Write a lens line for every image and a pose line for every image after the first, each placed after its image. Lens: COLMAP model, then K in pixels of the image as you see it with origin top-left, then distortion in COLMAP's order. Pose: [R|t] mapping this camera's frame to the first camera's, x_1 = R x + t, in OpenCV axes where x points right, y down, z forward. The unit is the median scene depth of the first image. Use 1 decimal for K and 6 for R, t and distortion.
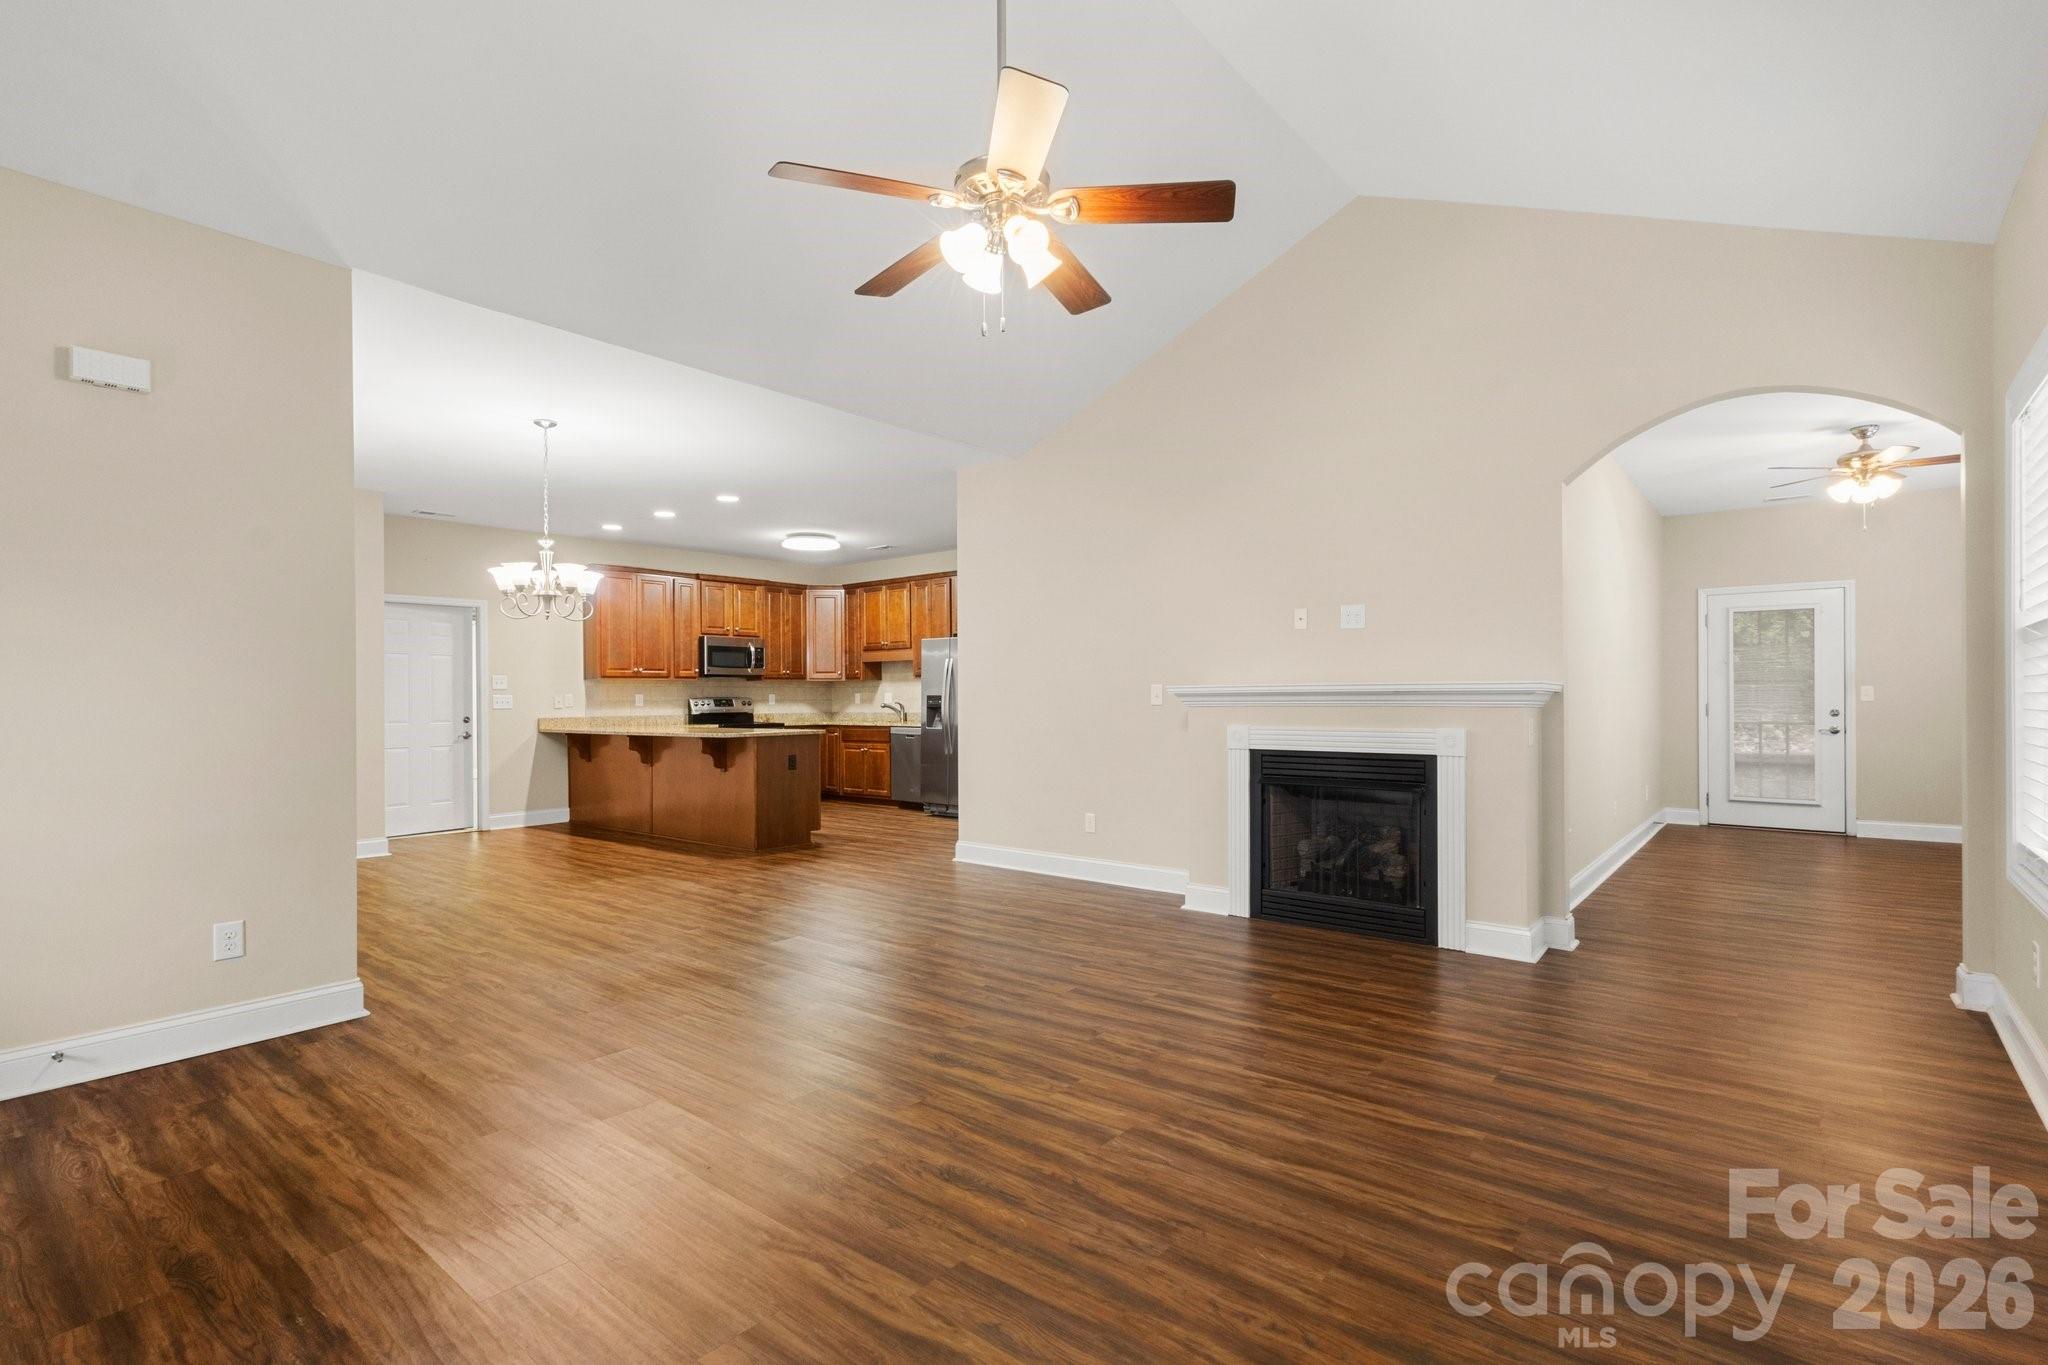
lens RADIAL K [[945.2, 0, 1023.2], [0, 945.2, 698.5], [0, 0, 1]] dist [0.002452, 0.000317]
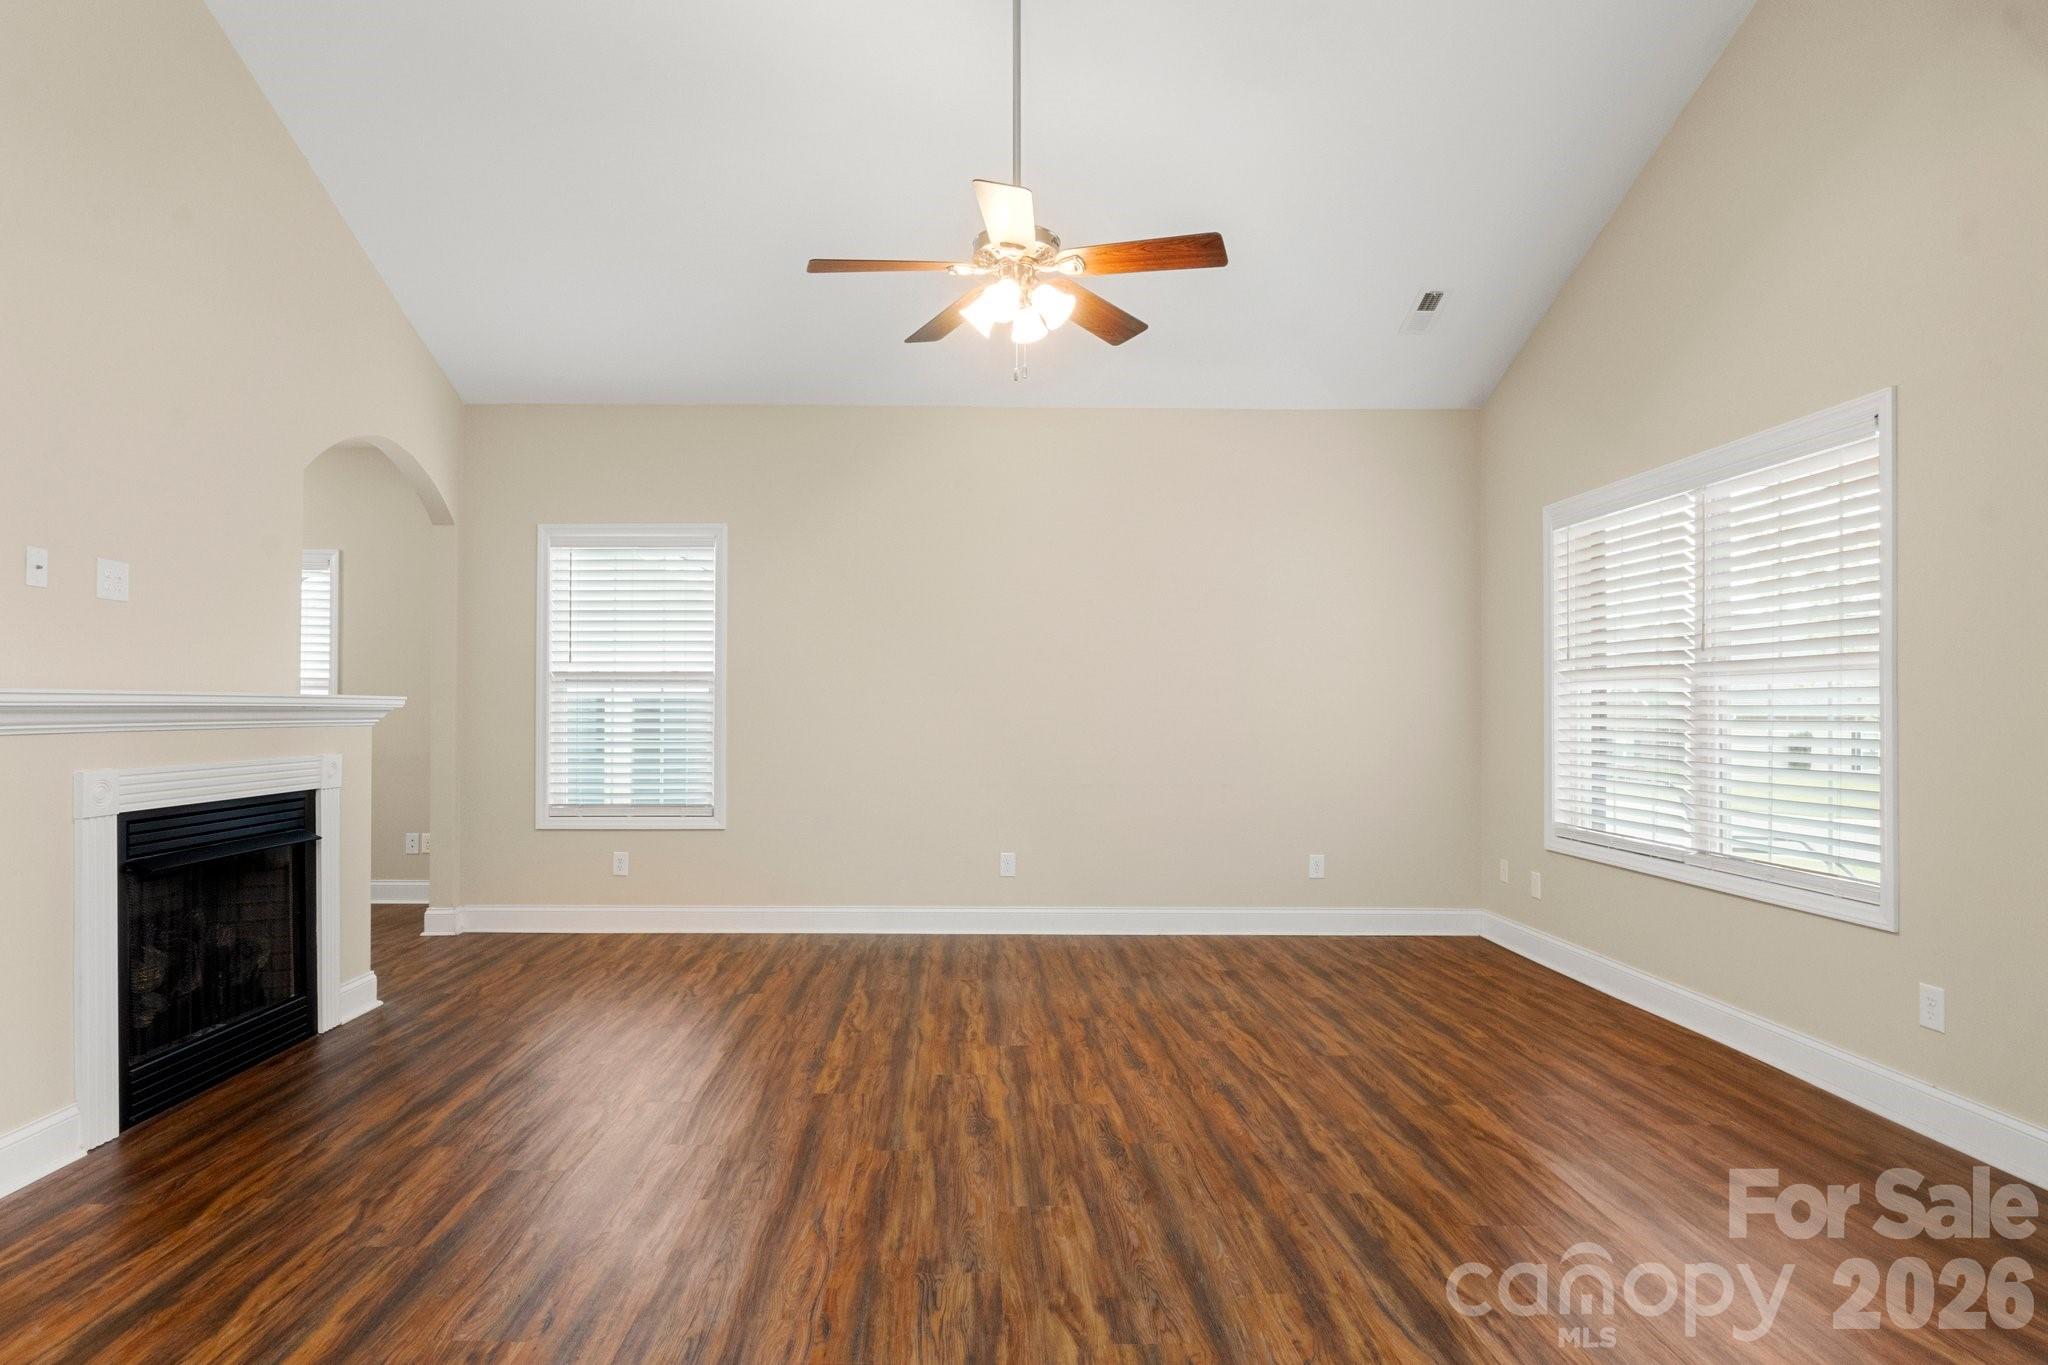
lens RADIAL K [[1090.1, 0, 982.7], [0, 1090.1, 691.4], [0, 0, 1]] dist [-0.005999, -0.000795]
pose [[-0.648366, 0.016949, 0.761140, -0.310518], [0.001859, 0.999784, -0.020679, -0.000485], [-0.761326, -0.011993, -0.648258, 0.600407]]
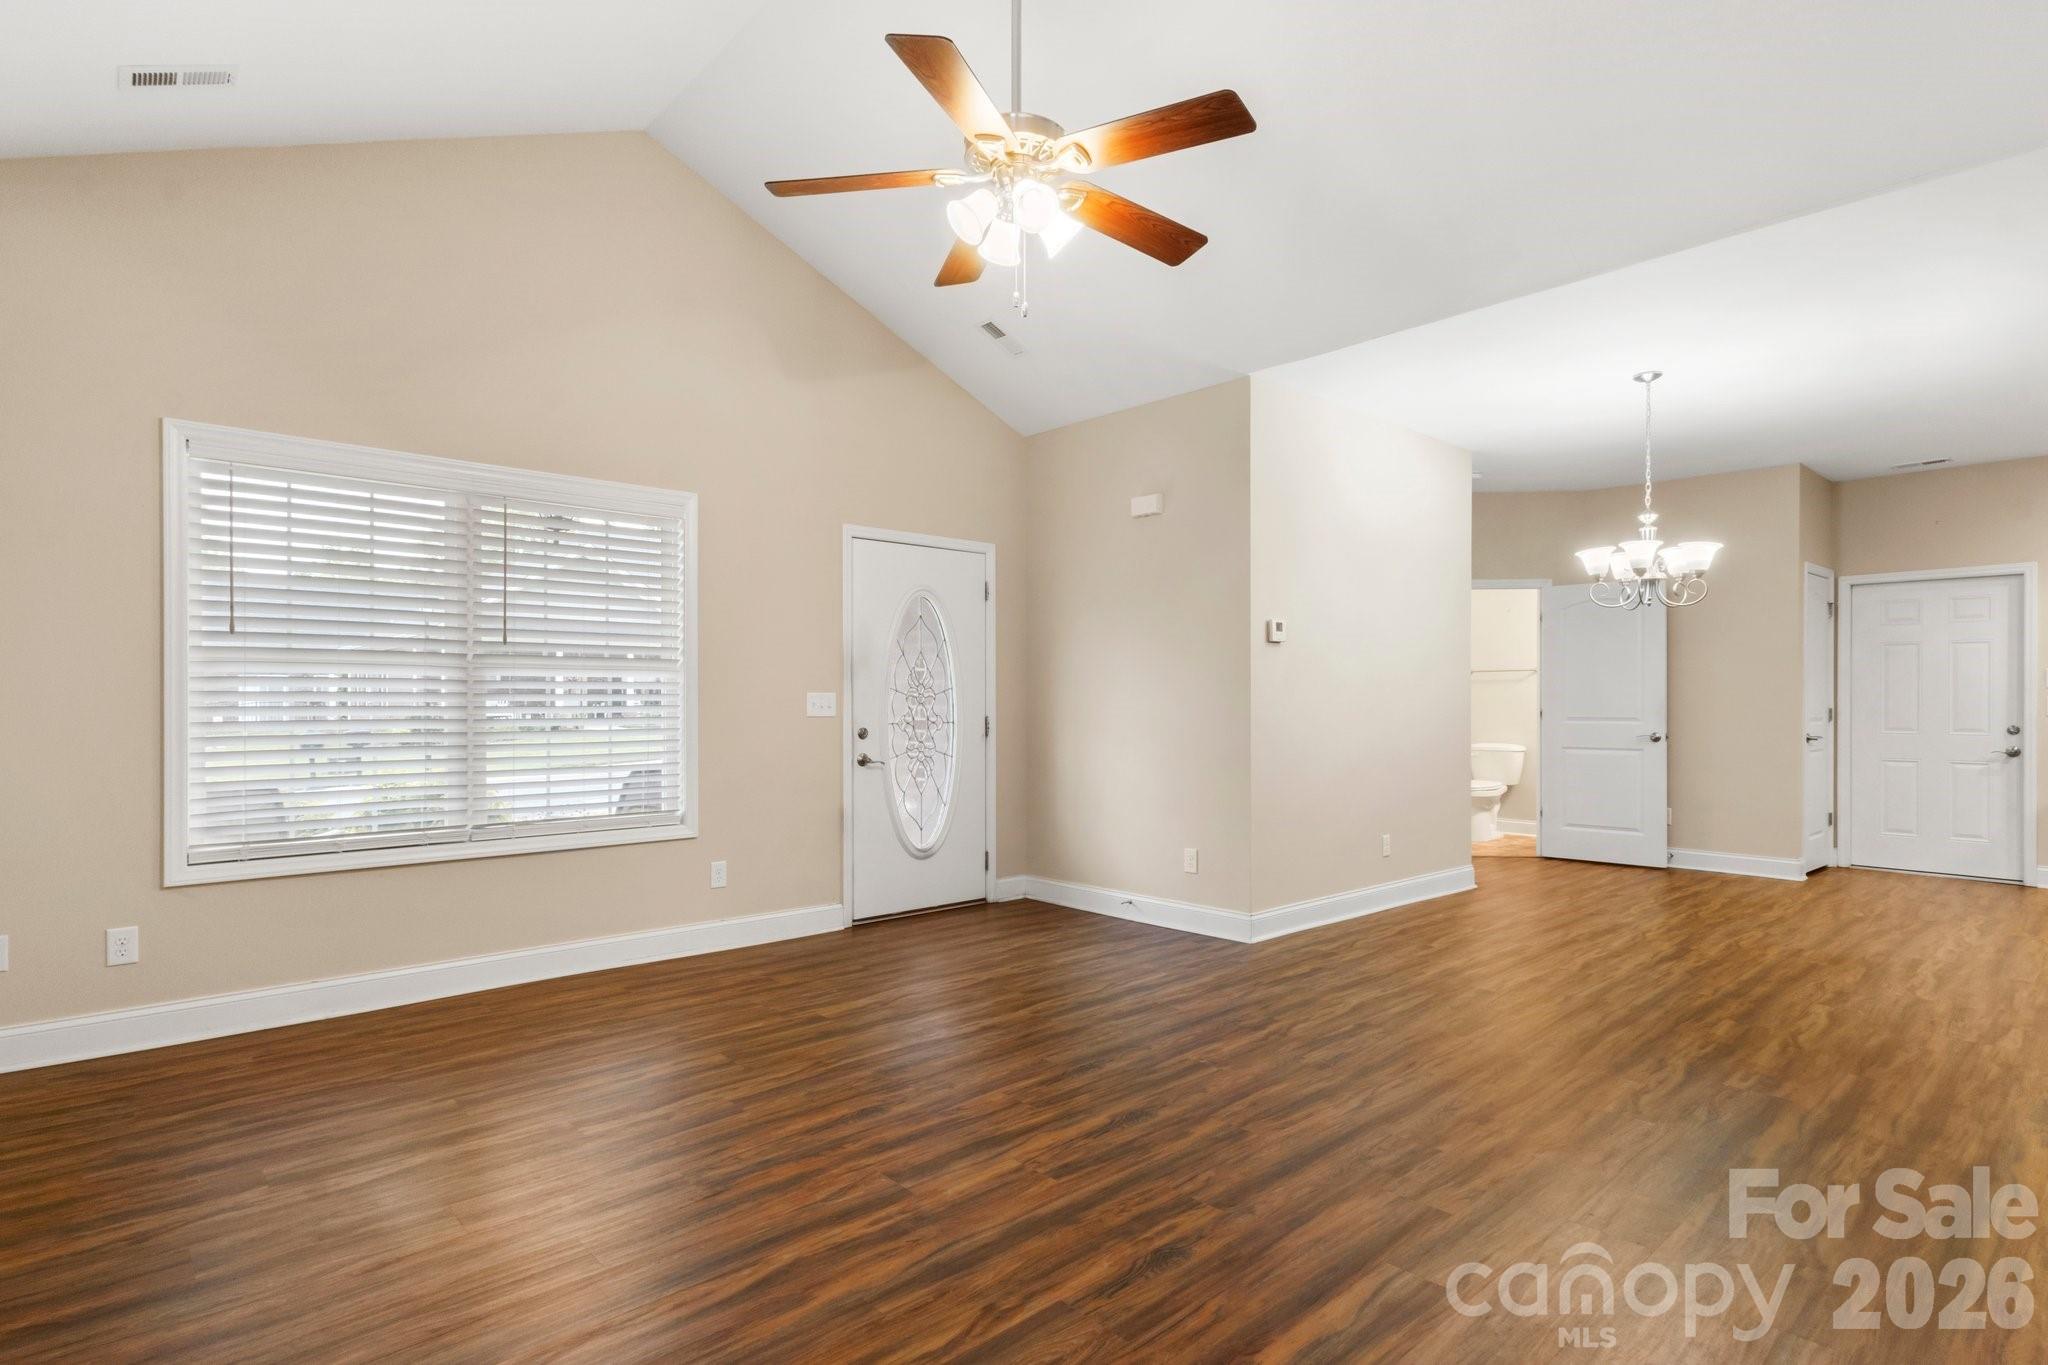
lens RADIAL K [[1035.6, 0, 1031.8], [0, 1035.6, 701.0], [0, 0, 1]] dist [0.005089, -0.000327]
pose [[-0.139462, 0.003763, -0.990220, 0.318158], [-0.000823, 0.999992, 0.003916, -0.002180], [0.990227, 0.001361, -0.139458, 0.376165]]
